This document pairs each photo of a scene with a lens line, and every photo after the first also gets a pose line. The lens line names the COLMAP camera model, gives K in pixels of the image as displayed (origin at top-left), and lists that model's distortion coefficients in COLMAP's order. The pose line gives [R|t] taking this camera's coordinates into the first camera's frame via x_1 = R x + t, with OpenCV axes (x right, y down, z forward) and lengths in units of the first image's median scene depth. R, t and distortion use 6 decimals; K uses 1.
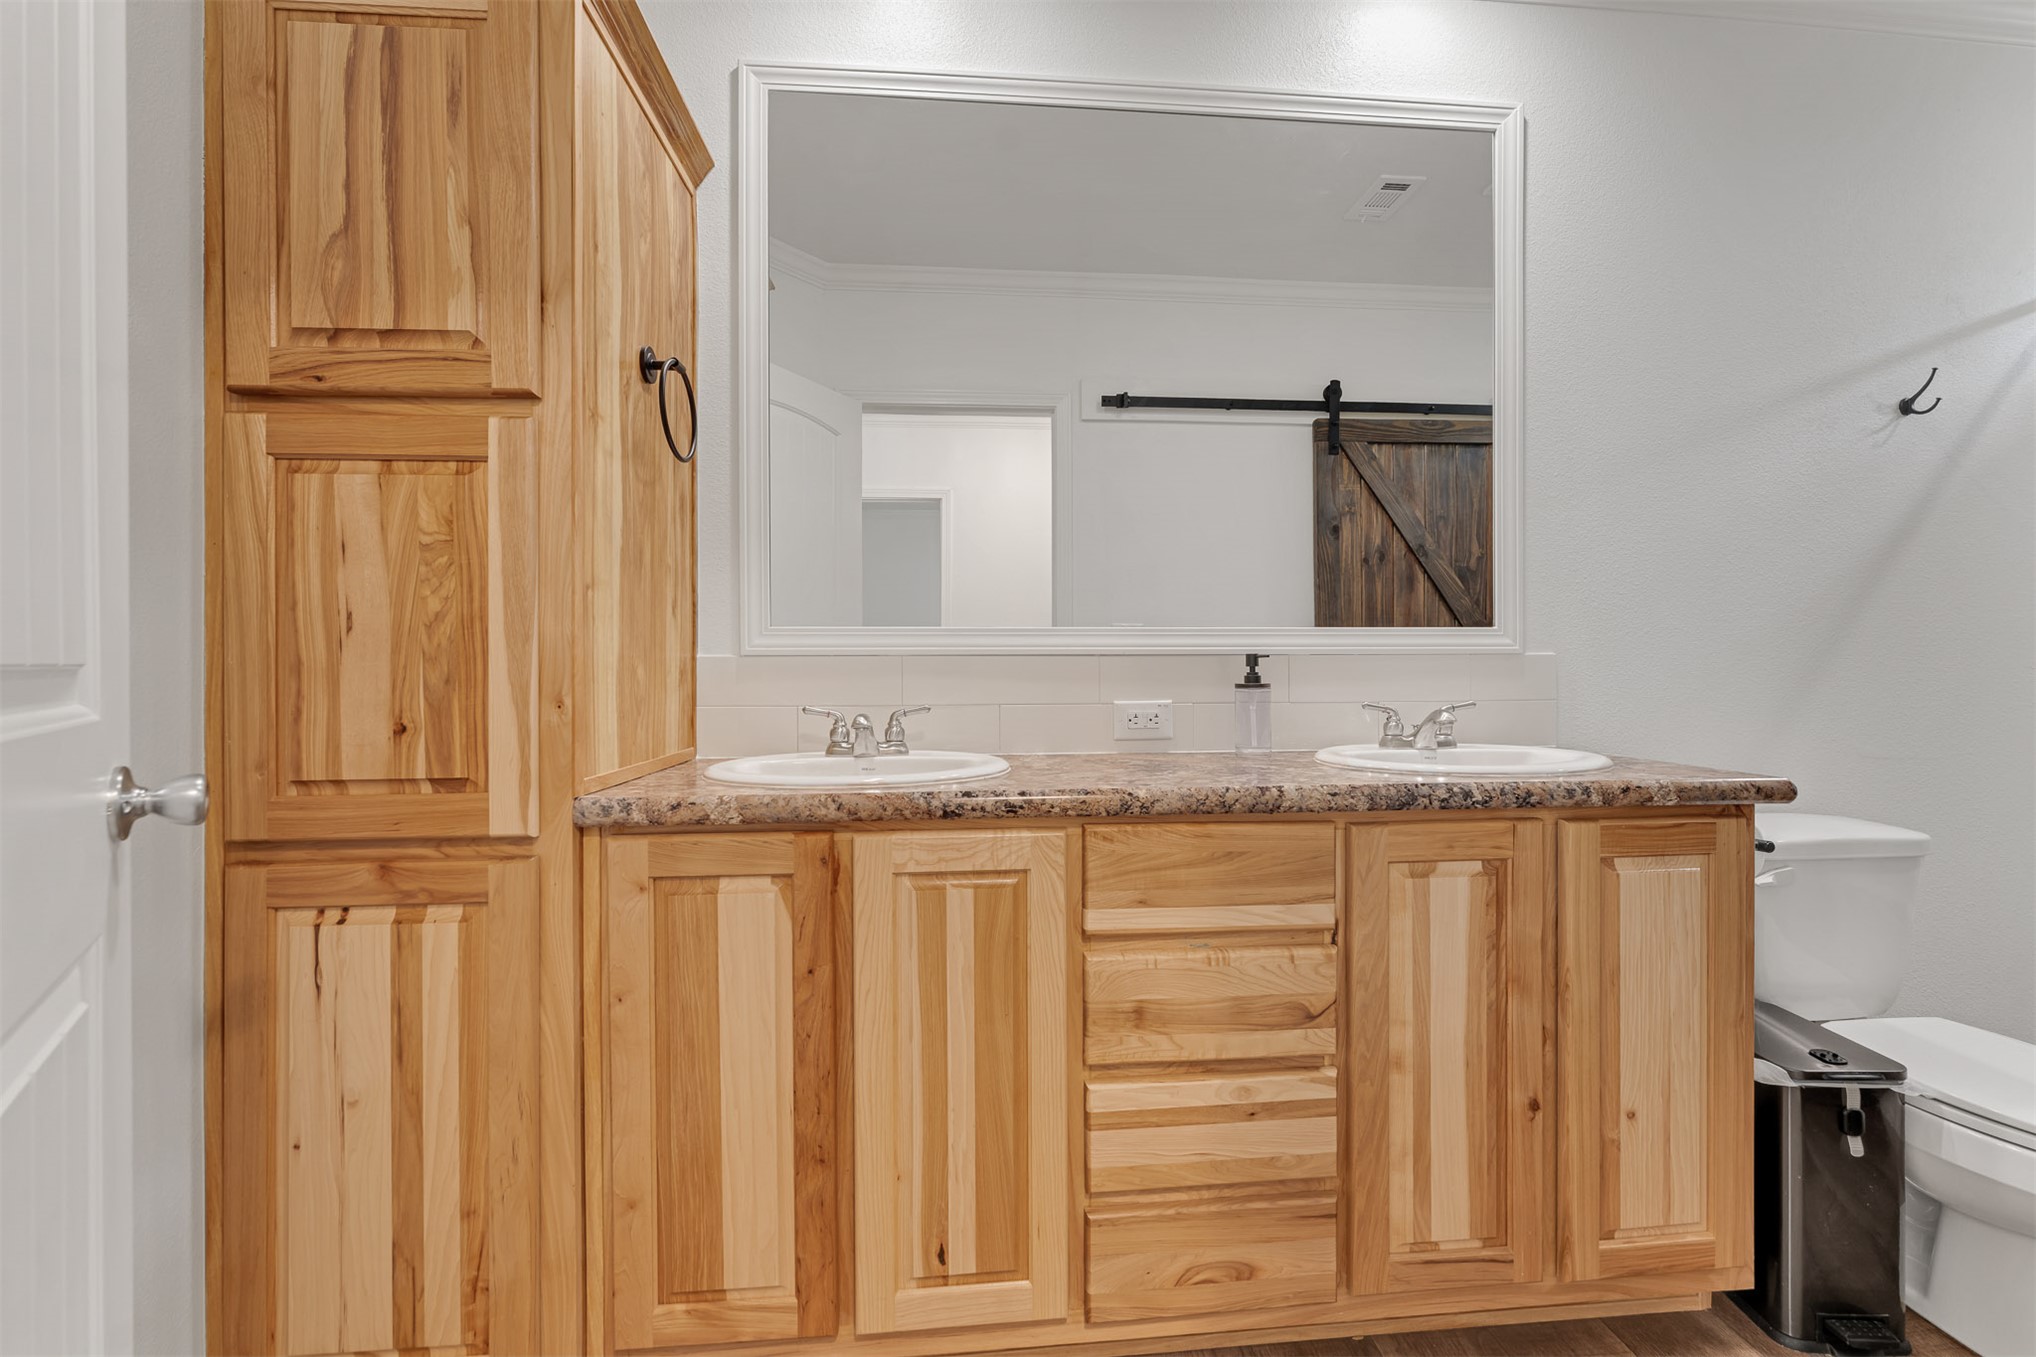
lens RADIAL K [[860.3, 0, 1025.7], [0, 860.3, 669.0], [0, 0, 1]] dist [0.000114, -0.000491]
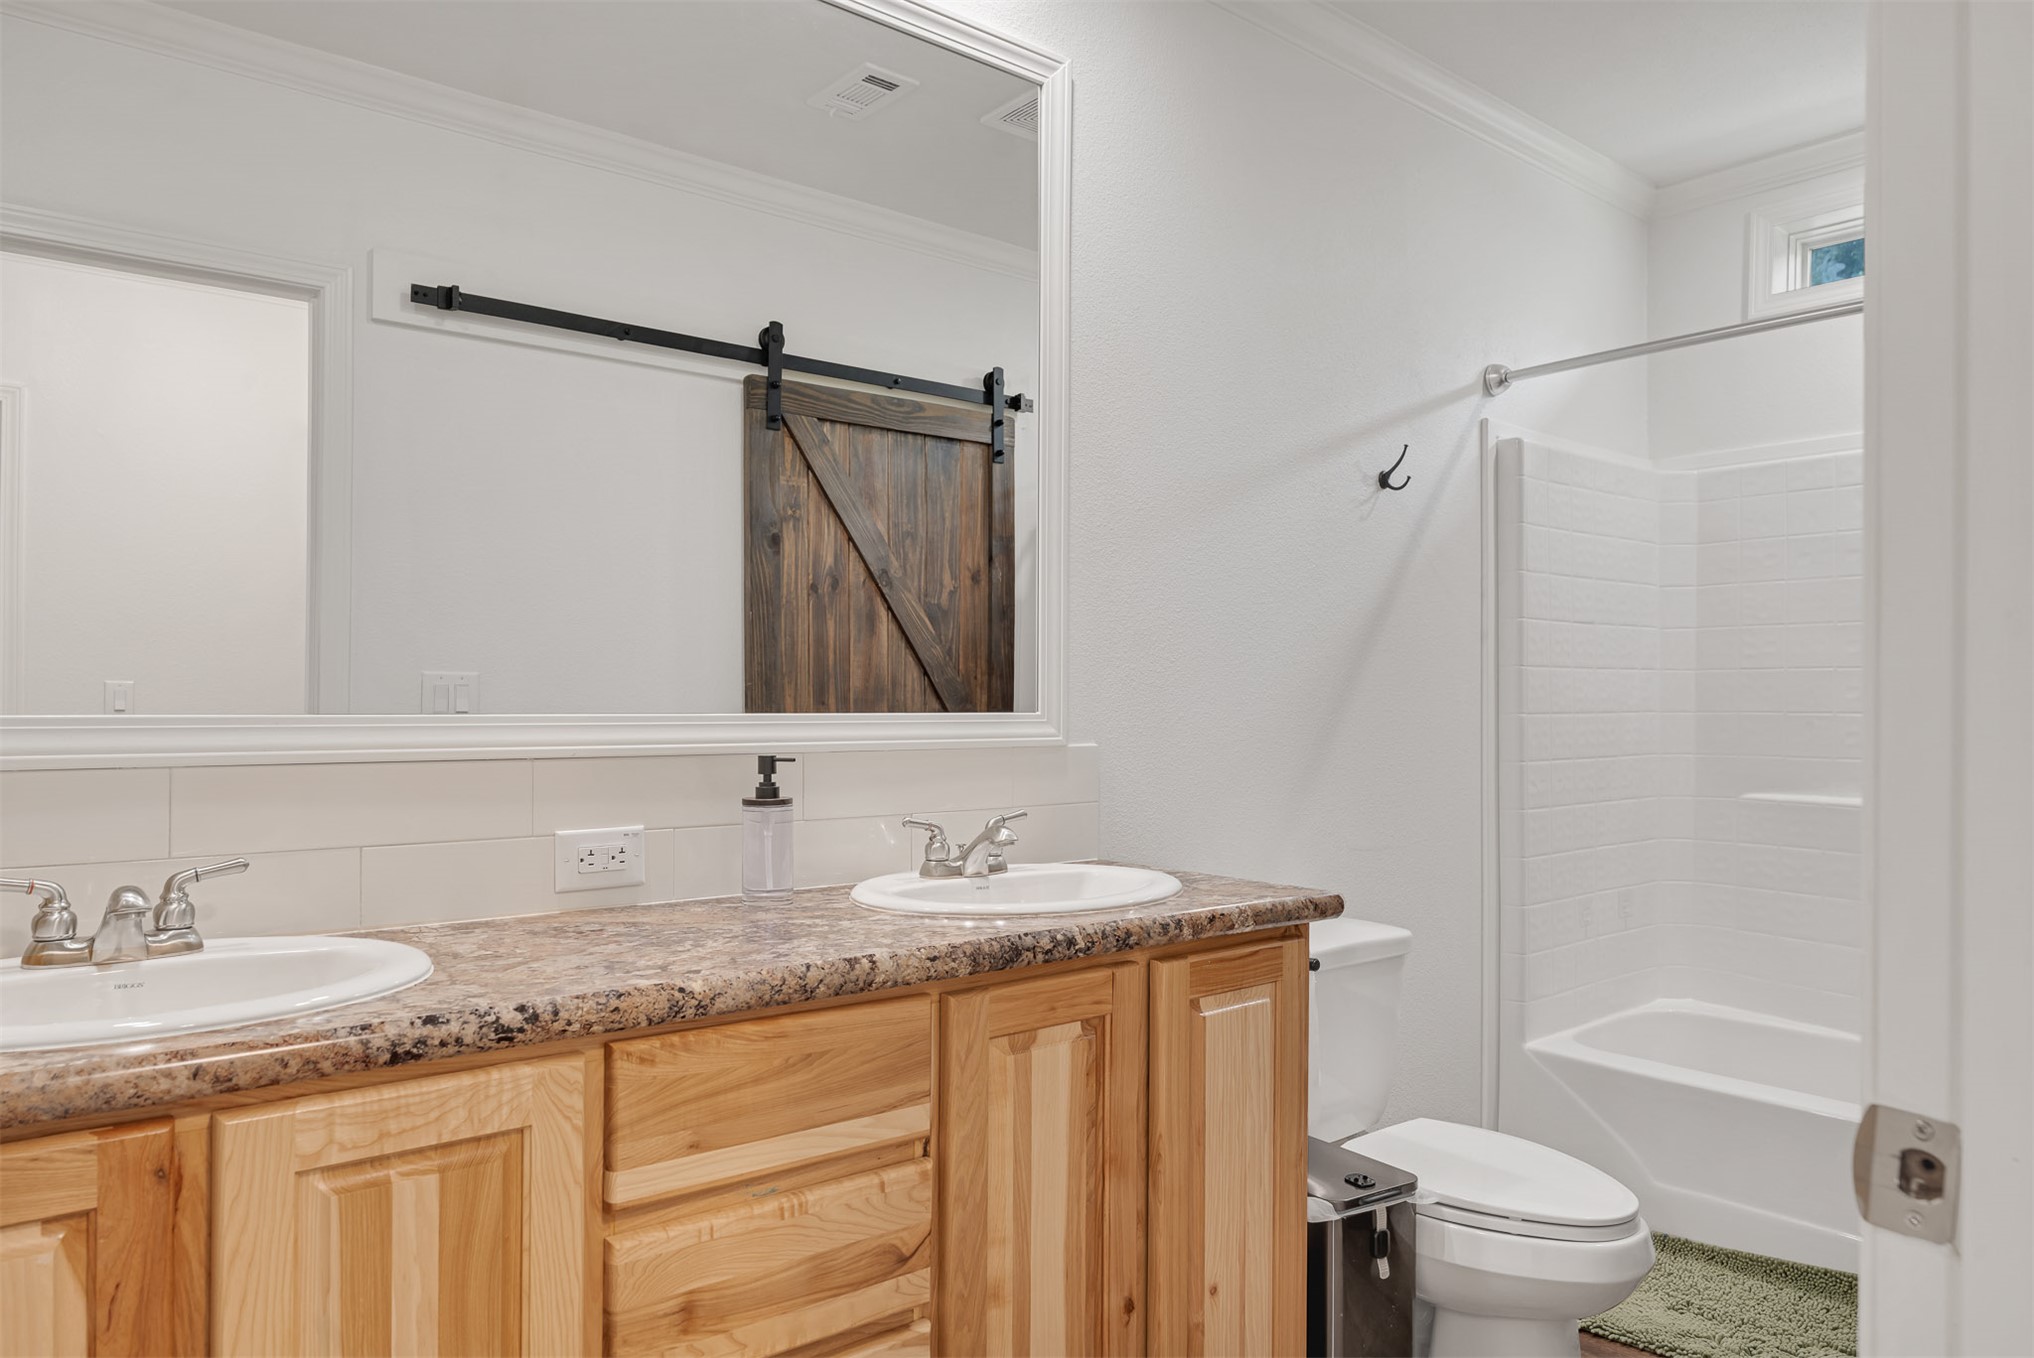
lens RADIAL K [[1421.1, 0, 1016.0], [0, 1421.1, 687.8], [0, 0, 1]] dist [0.002607, 0.000104]
pose [[0.814324, 0.009471, 0.580333, -0.304474], [-0.005293, 0.999946, -0.008892, -0.080389], [-0.580386, 0.004169, 0.814331, -0.063553]]
